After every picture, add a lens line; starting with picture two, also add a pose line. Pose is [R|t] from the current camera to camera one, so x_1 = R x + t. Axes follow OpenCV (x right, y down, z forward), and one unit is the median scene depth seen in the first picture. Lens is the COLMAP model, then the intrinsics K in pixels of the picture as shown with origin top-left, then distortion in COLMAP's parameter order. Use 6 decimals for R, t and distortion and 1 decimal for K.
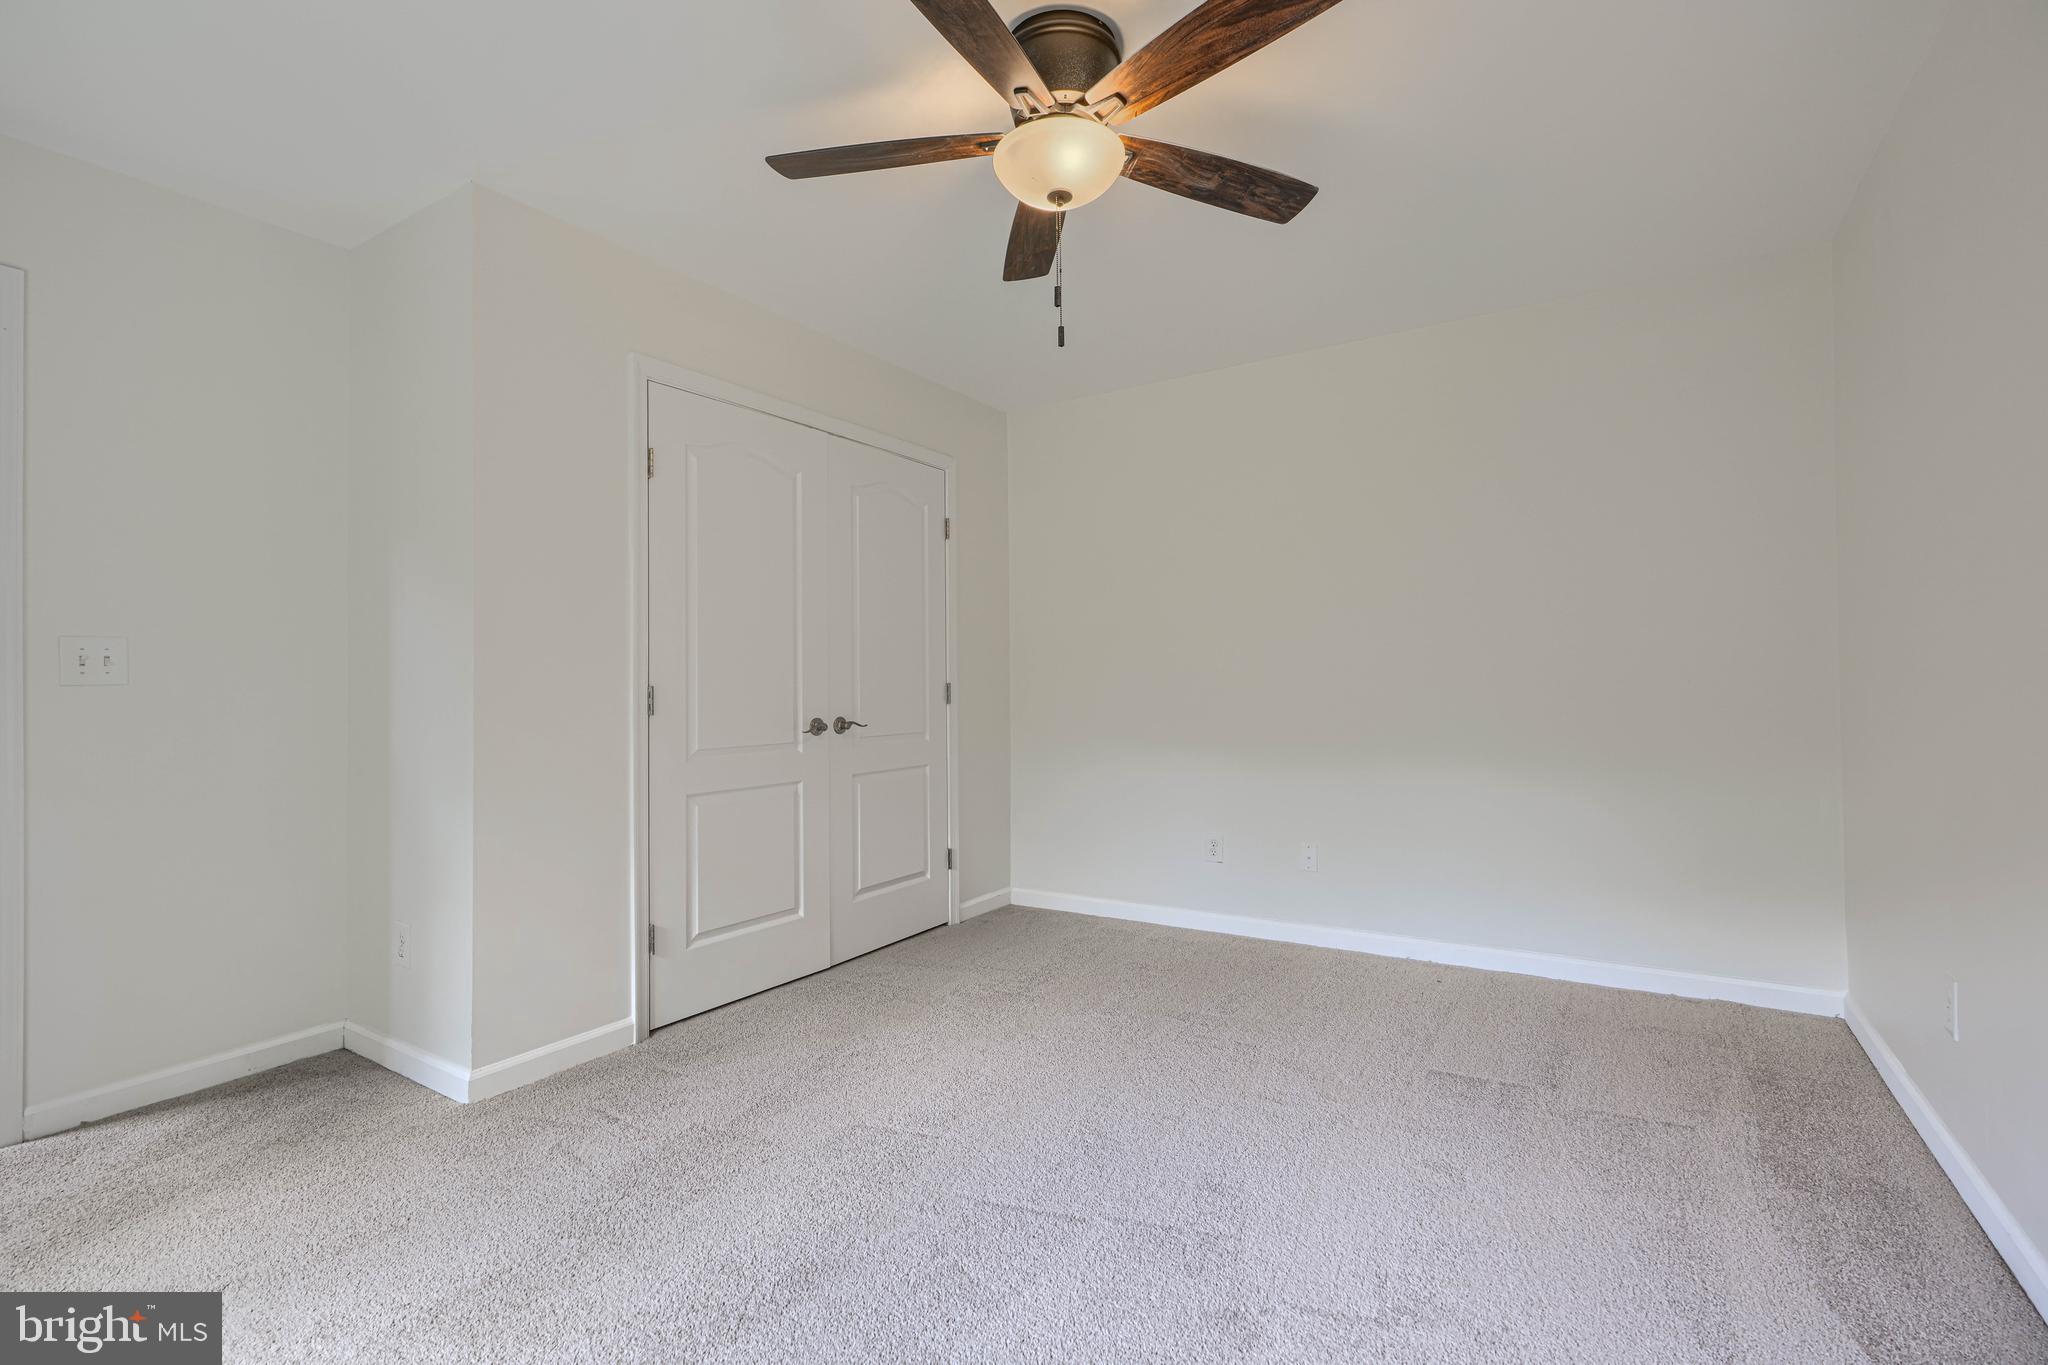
lens RADIAL K [[920.2, 0, 1021.4], [0, 920.2, 682.4], [0, 0, 1]] dist [0.001156, 0.000268]
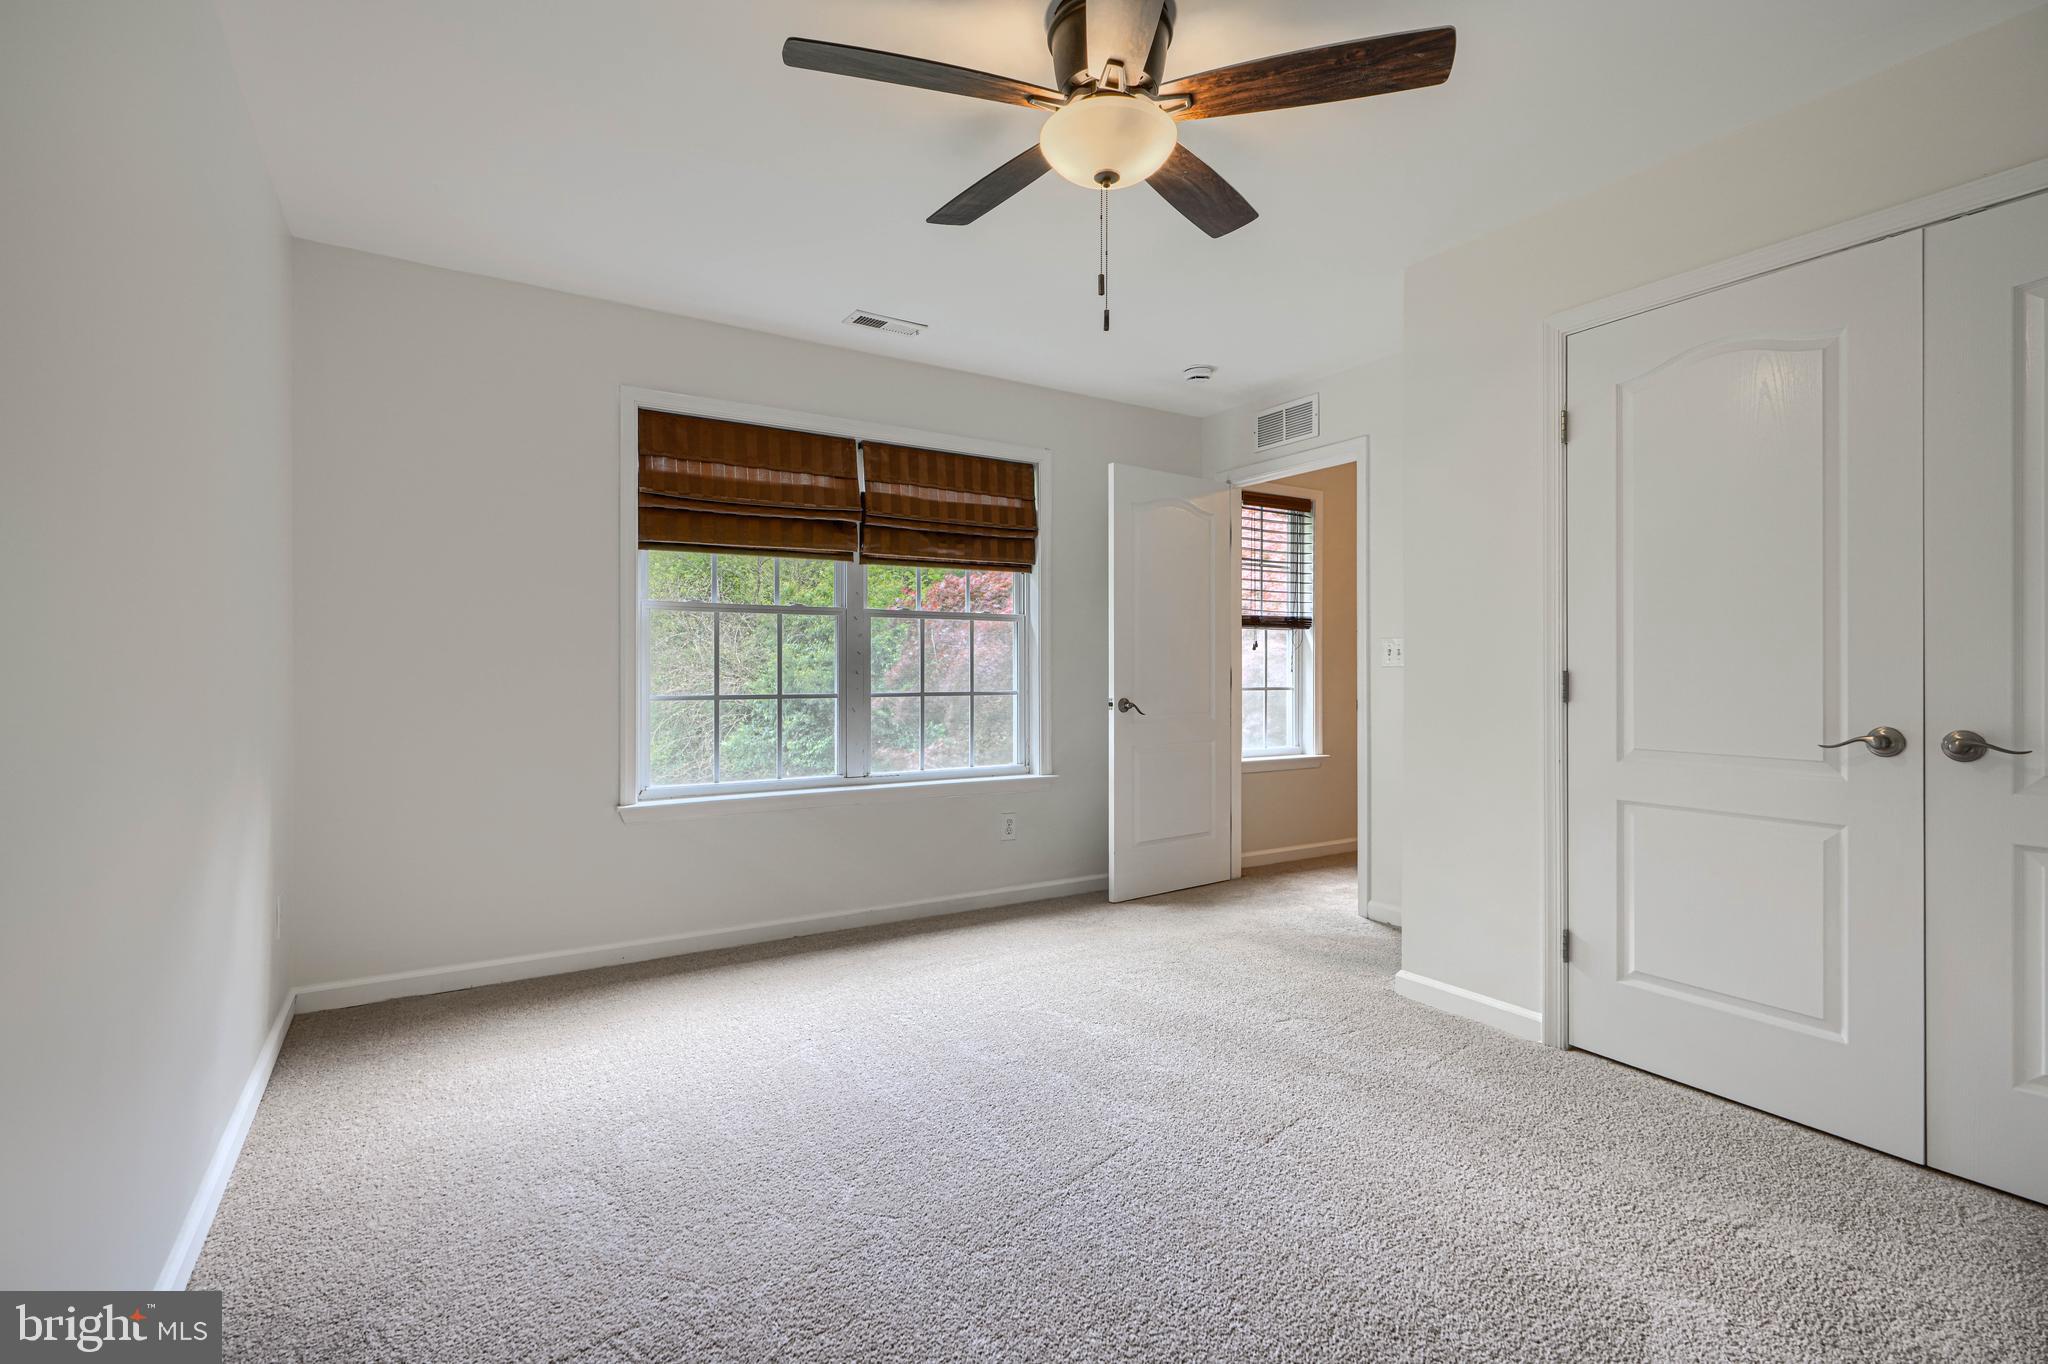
lens RADIAL K [[920.2, 0, 1030.3], [0, 920.2, 665.6], [0, 0, 1]] dist [0.001156, 0.000268]
pose [[-0.414219, 0.006478, -0.910154, 0.618613], [0.009475, 0.999951, 0.002805, -0.009410], [0.910128, -0.007462, -0.414260, 0.837744]]
